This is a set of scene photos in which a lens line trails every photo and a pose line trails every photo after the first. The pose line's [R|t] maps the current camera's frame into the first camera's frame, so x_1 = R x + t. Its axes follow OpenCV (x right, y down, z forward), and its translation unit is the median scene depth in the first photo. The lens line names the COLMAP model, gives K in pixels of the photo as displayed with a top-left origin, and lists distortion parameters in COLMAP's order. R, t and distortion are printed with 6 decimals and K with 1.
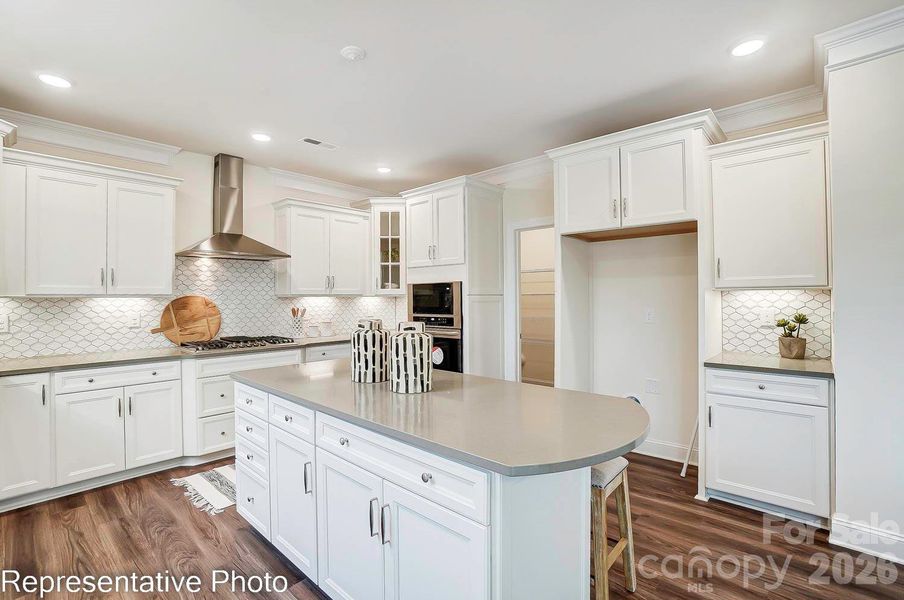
lens RADIAL K [[402.7, 0, 448.2], [0, 402.7, 292.2], [0, 0, 1]] dist [-0.049945, 0.006941]
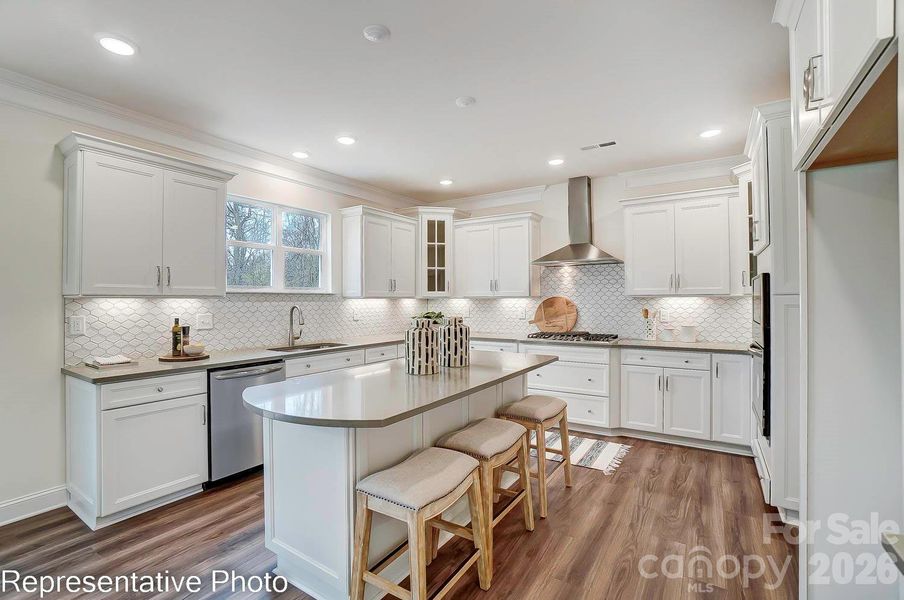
lens RADIAL K [[402.7, 0, 452.1], [0, 402.7, 294.7], [0, 0, 1]] dist [-0.049945, 0.006941]
pose [[0.171337, -0.004477, -0.985202, 0.576275], [0.015403, 0.999880, -0.001865, -0.000445], [0.985092, -0.014856, 0.171385, 0.436668]]
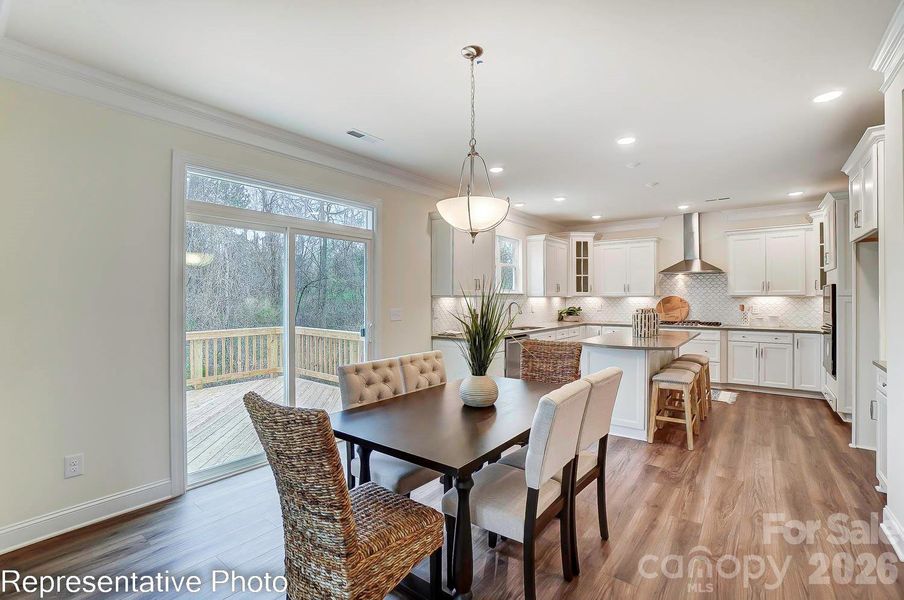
lens RADIAL K [[402.7, 0, 448.5], [0, 402.7, 298.5], [0, 0, 1]] dist [-0.049945, 0.006941]
pose [[0.081620, 0.011718, -0.996595, 1.079584], [0.015315, 0.999798, 0.013010, -0.018809], [0.996546, -0.016325, 0.081424, -0.178087]]
